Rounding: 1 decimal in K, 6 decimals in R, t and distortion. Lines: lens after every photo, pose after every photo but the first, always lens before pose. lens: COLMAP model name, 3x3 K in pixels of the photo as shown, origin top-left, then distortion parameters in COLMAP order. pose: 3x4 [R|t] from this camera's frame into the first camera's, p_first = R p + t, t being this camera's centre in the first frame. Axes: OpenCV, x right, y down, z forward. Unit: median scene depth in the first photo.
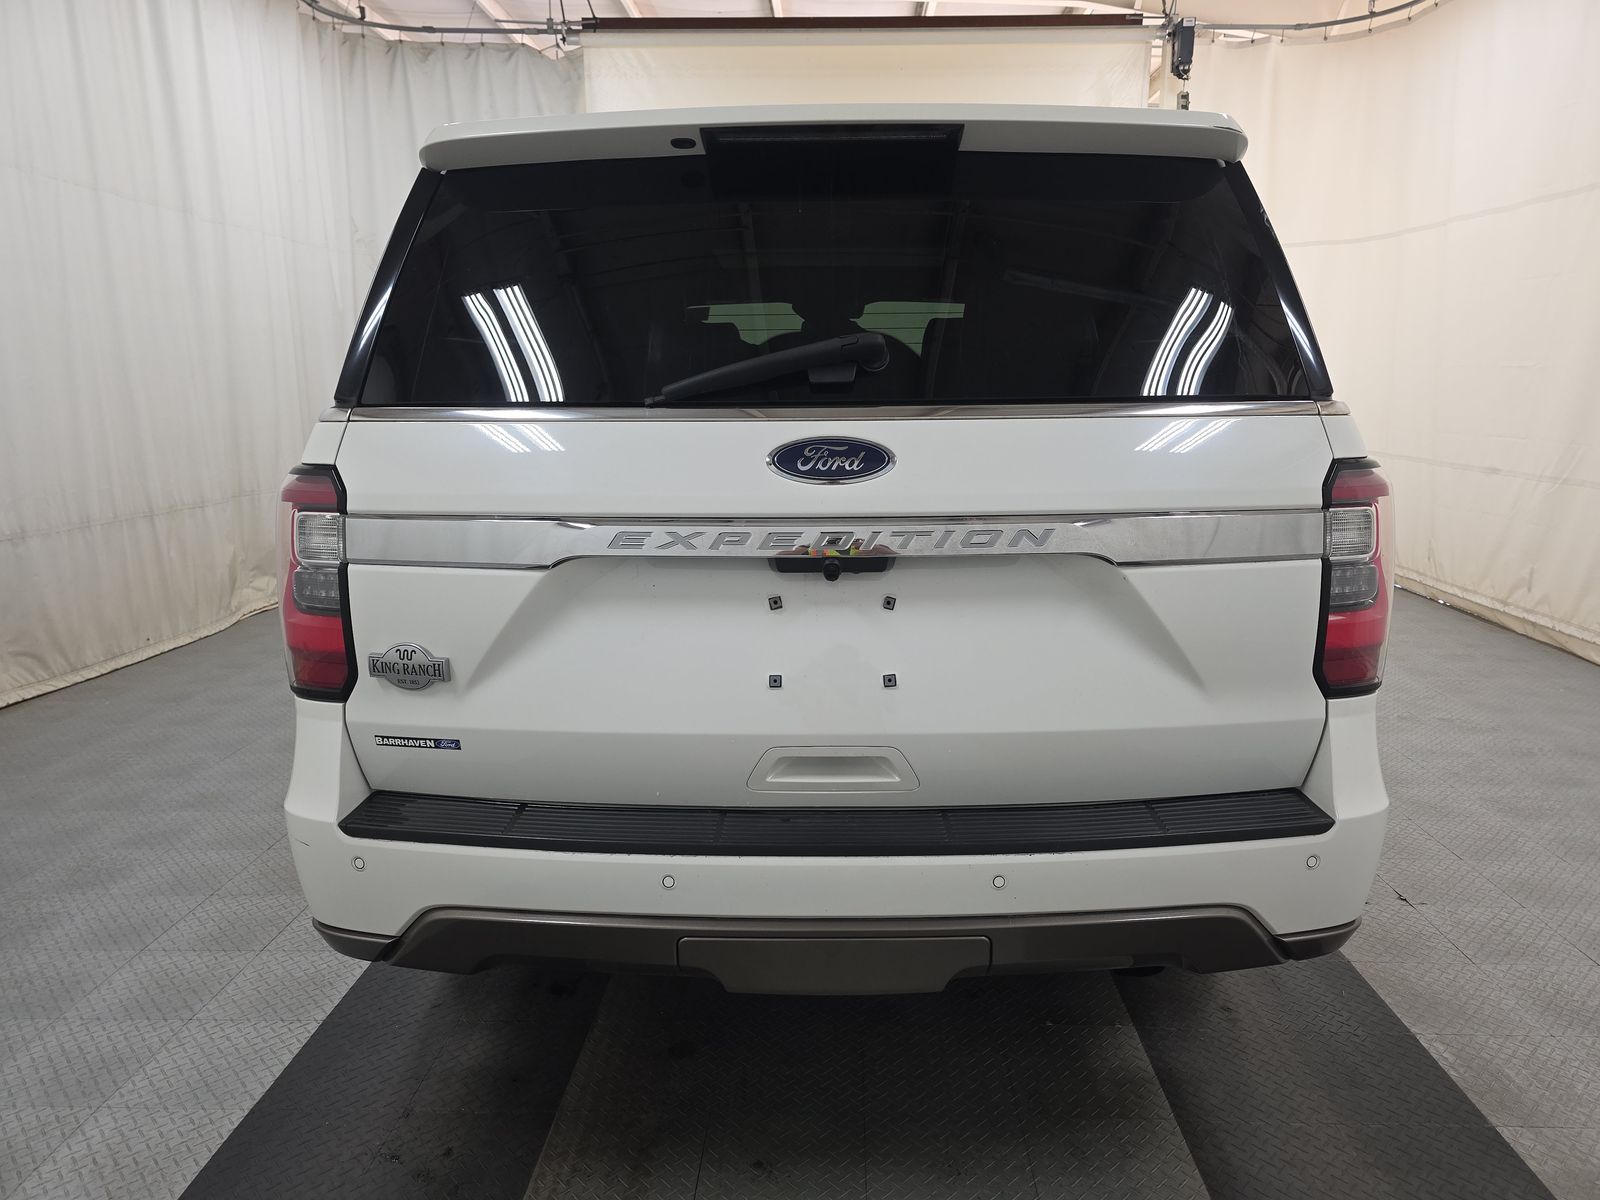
lens RADIAL K [[1074.4, 0, 818.6], [0, 1074.4, 590.9], [0, 0, 1]] dist [0.005190, 0.000879]
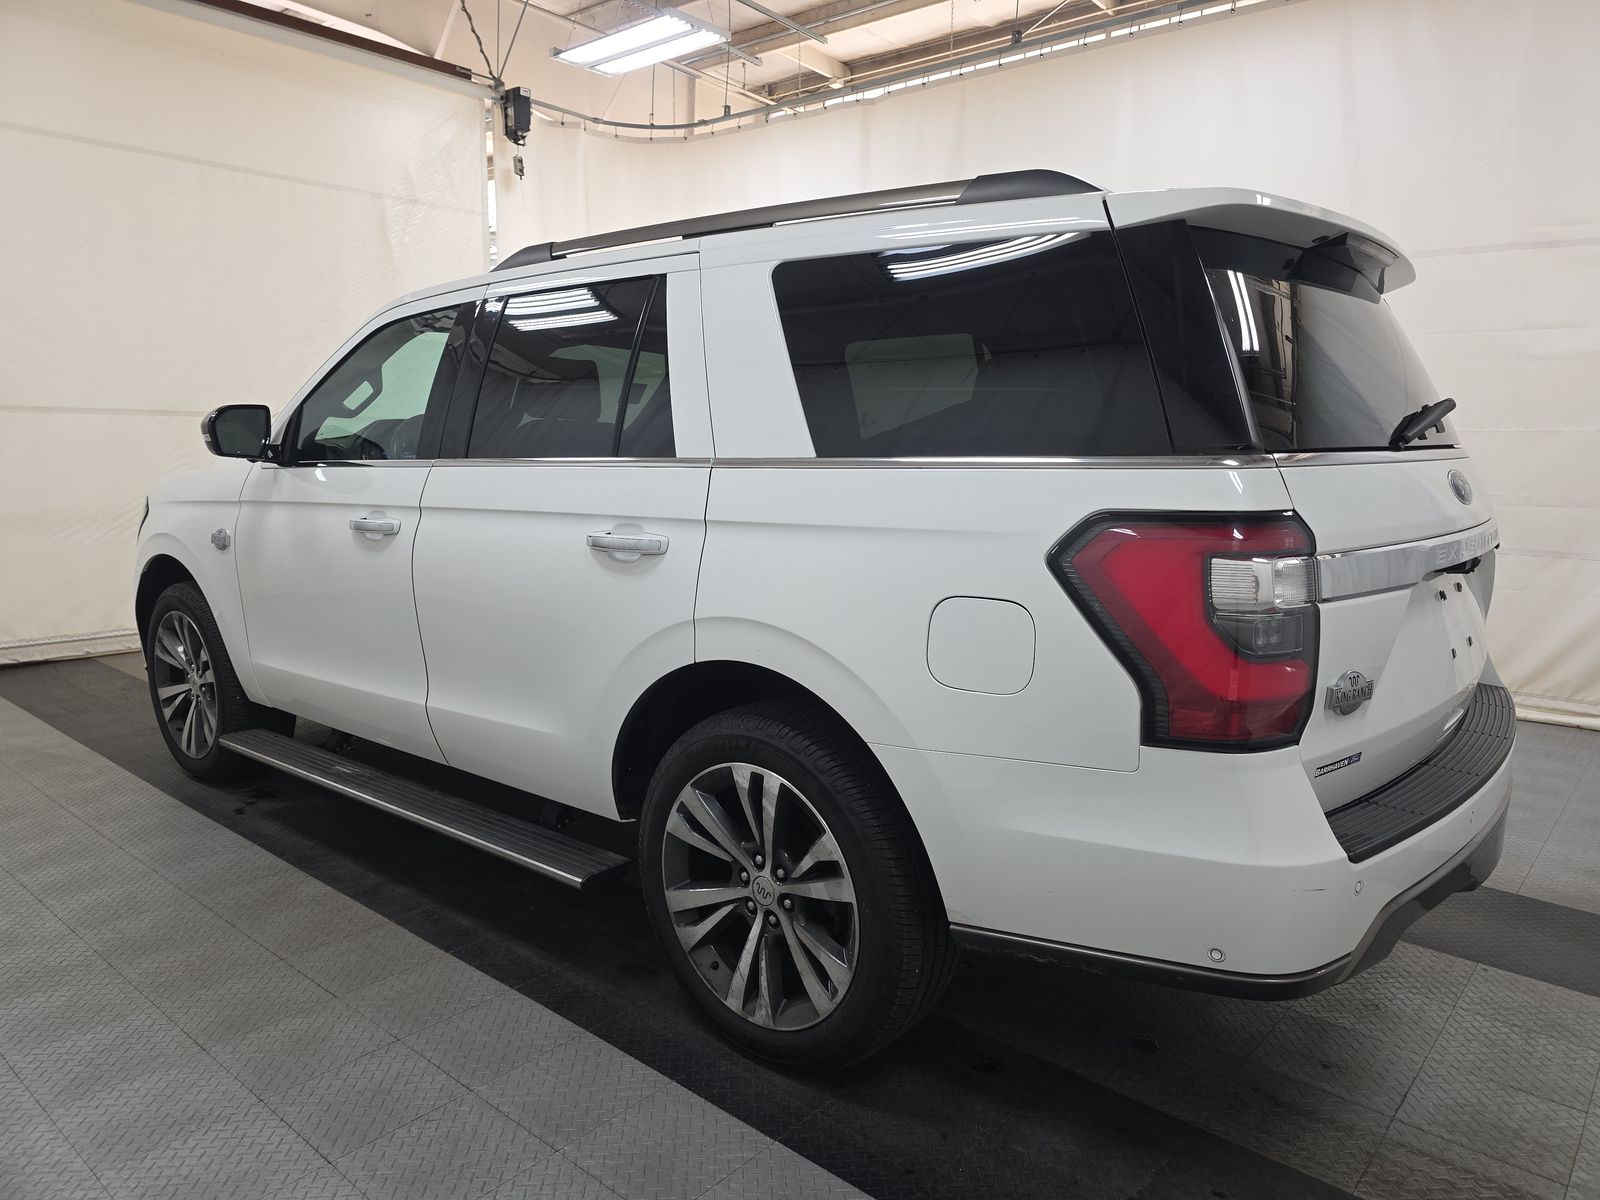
lens RADIAL K [[1074.4, 0, 818.6], [0, 1074.4, 590.9], [0, 0, 1]] dist [0.005190, 0.000879]
pose [[0.638900, -0.094130, 0.763509, -0.317809], [0.126770, 0.991800, 0.016195, -0.025018], [-0.758773, 0.086443, 0.645594, 0.143126]]
